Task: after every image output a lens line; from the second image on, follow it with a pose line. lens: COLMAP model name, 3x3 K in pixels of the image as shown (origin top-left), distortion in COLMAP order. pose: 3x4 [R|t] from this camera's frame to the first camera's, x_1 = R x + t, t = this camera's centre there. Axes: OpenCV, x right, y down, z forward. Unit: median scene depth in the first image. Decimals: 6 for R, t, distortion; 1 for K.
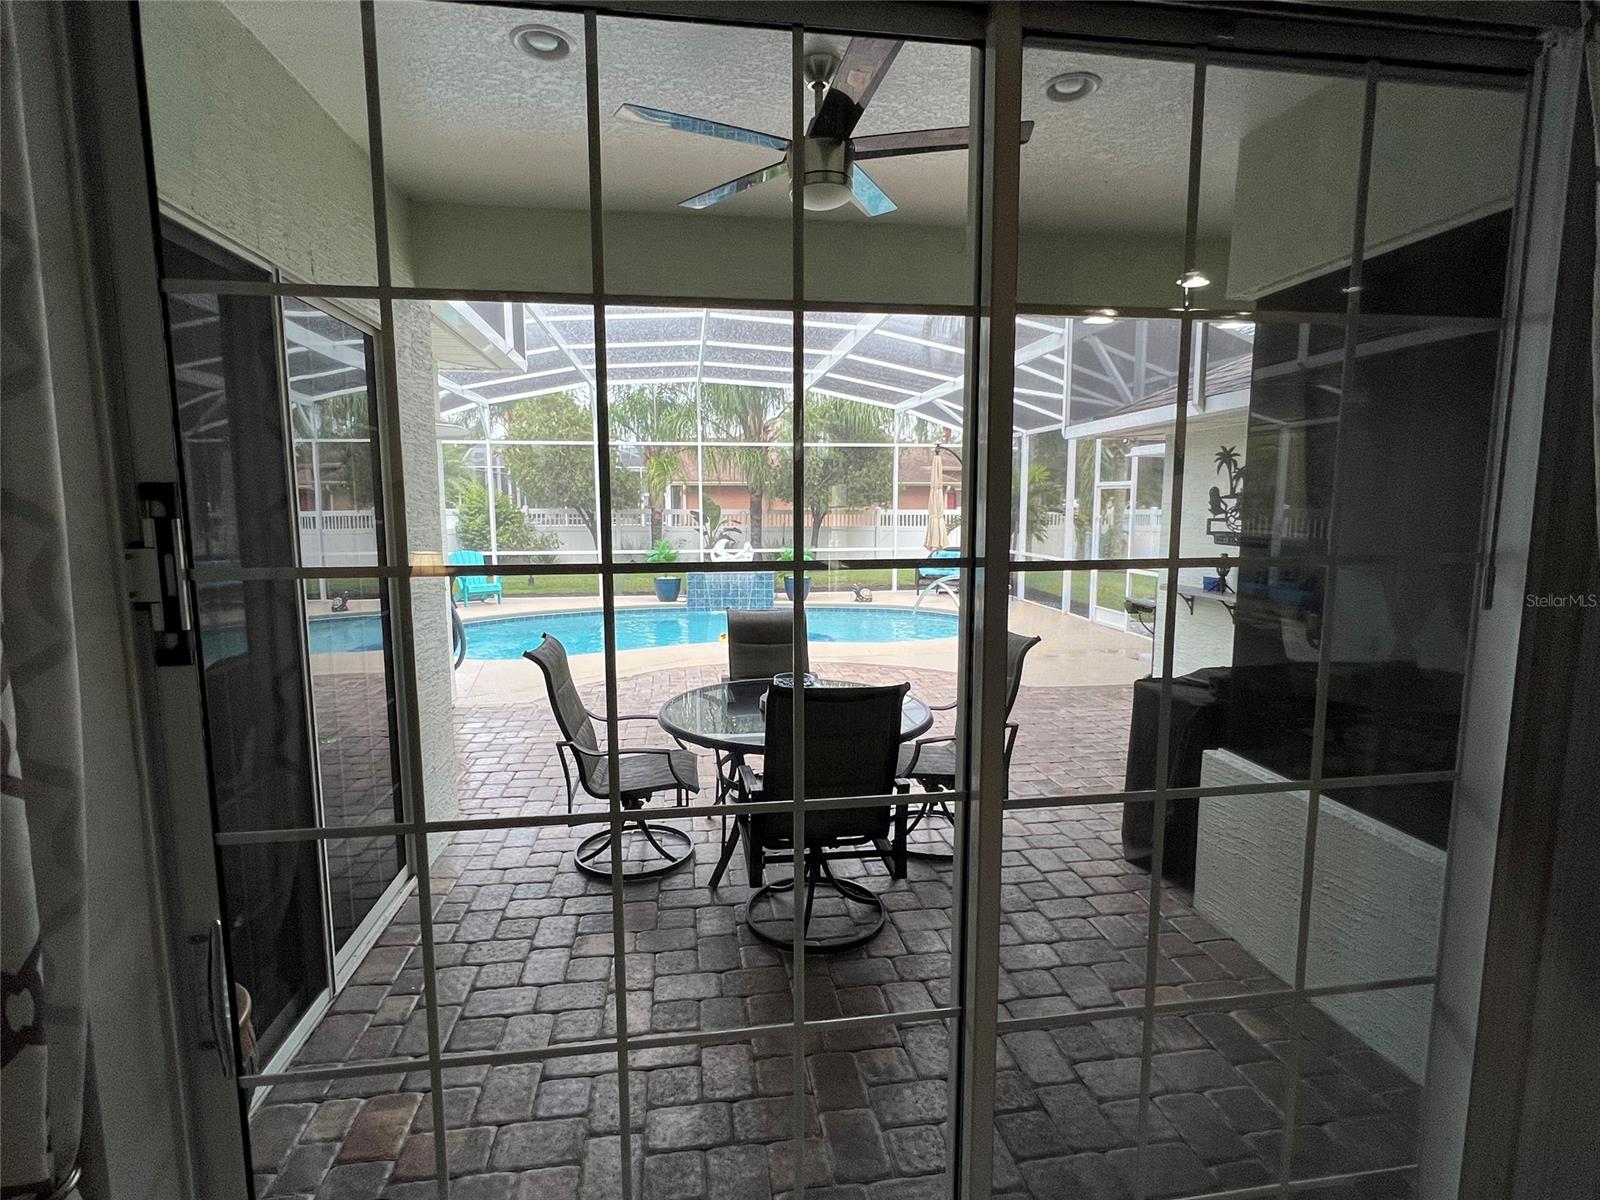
lens RADIAL K [[777.7, 0, 788.3], [0, 777.7, 598.0], [0, 0, 1]] dist [-0.018975, 0.011187]
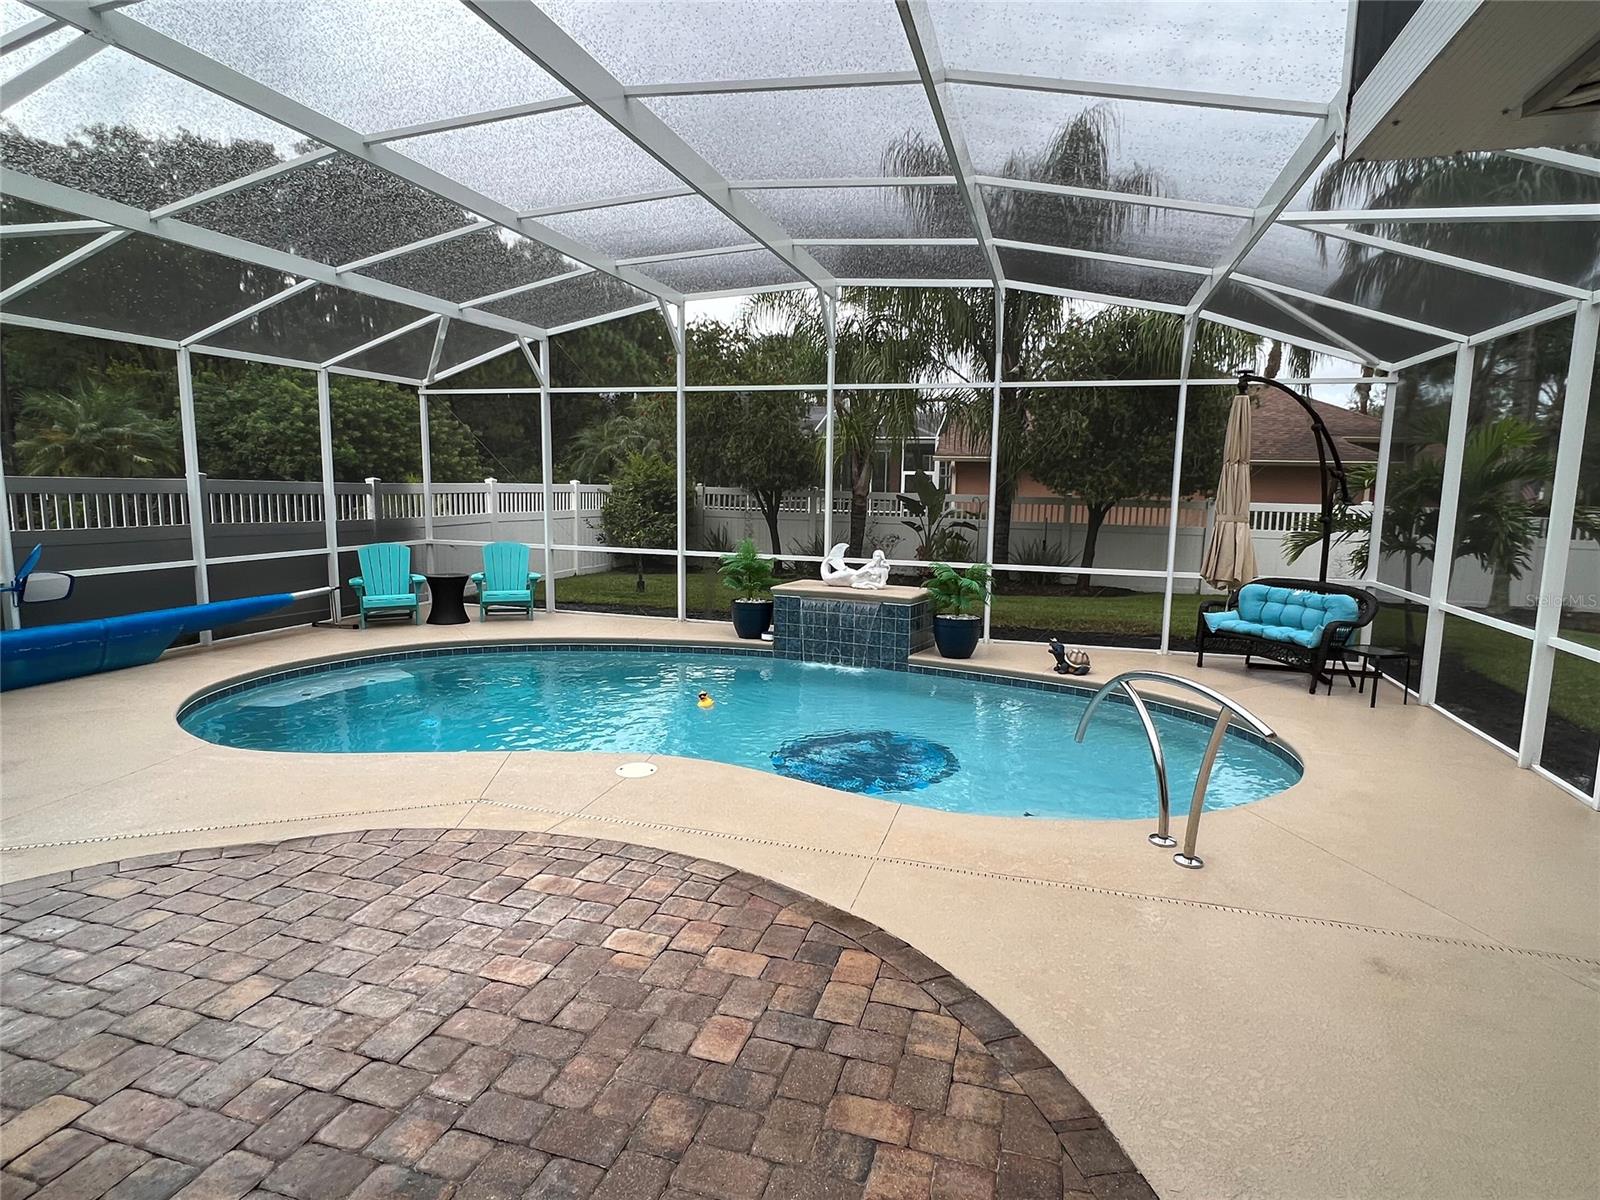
lens RADIAL K [[877.1, 0, 807.7], [0, 877.1, 602.2], [0, 0, 1]] dist [0.003689, 0.000257]
pose [[0.916226, 0.077722, -0.393051, 0.217306], [-0.073970, 0.996954, 0.024710, -0.058915], [0.393774, 0.006434, 0.919185, 0.495715]]
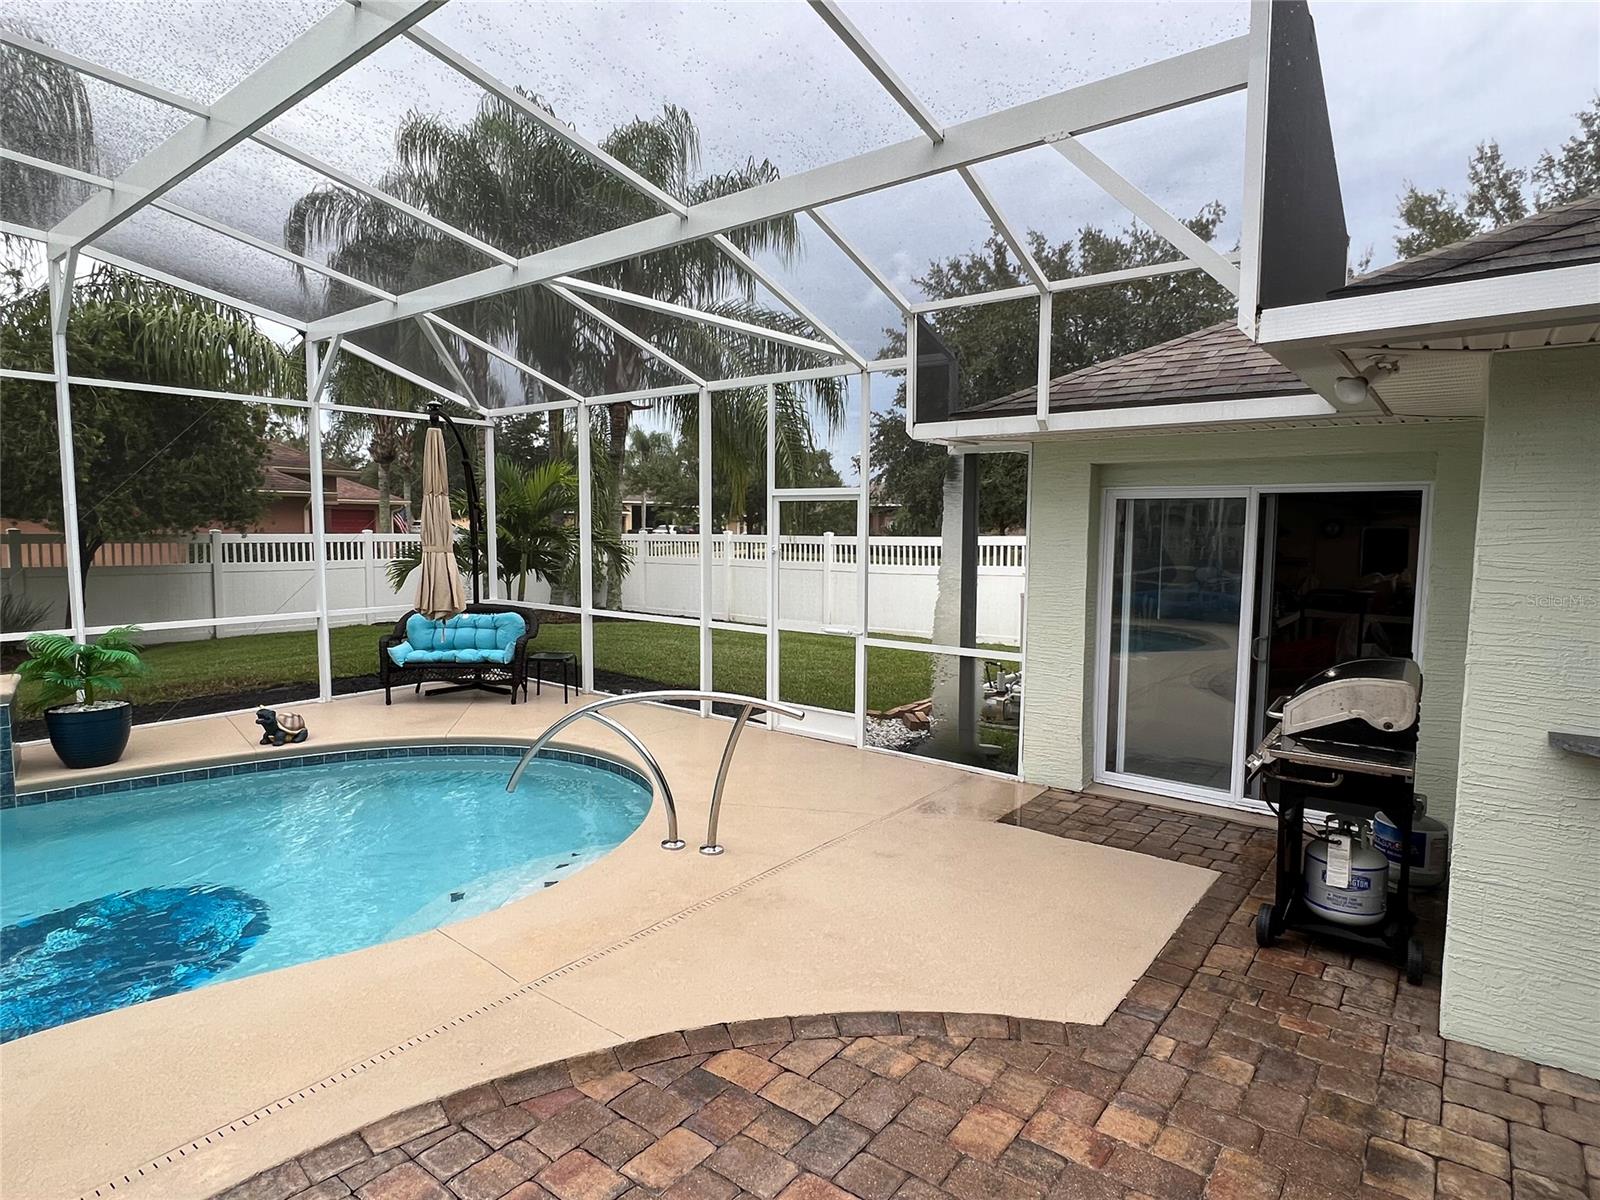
lens RADIAL K [[866.1, 0, 790.5], [0, 866.1, 601.1], [0, 0, 1]] dist [0.006842, 0.000651]
pose [[0.717421, -0.051651, 0.694722, -0.050120], [0.075865, 0.997109, -0.004210, -0.067939], [-0.692496, 0.055725, 0.719266, 0.574186]]
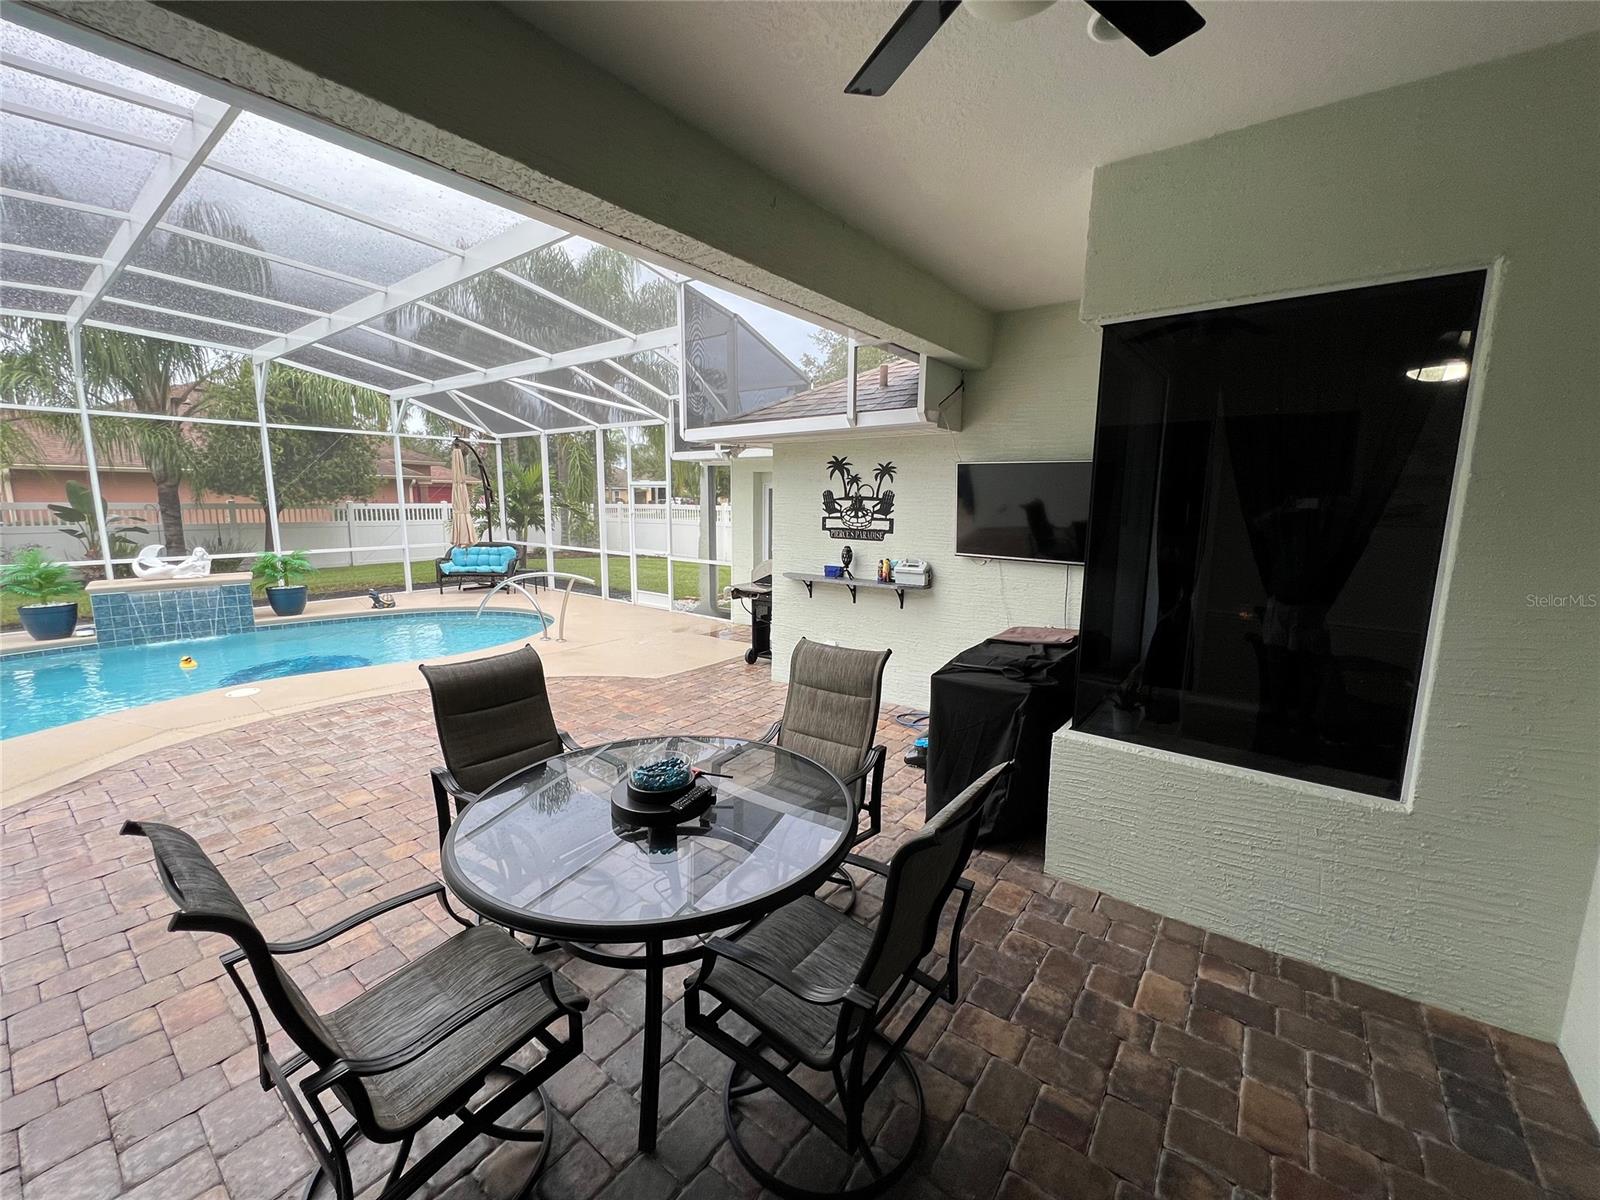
lens RADIAL K [[633.0, 0, 790.9], [0, 633.0, 598.0], [0, 0, 1]] dist [-0.000191, 0.000124]
pose [[0.709254, -0.098863, 0.697986, -0.106202], [0.073782, 0.995090, 0.065972, -0.025672], [-0.701081, 0.004708, 0.713066, 0.189216]]
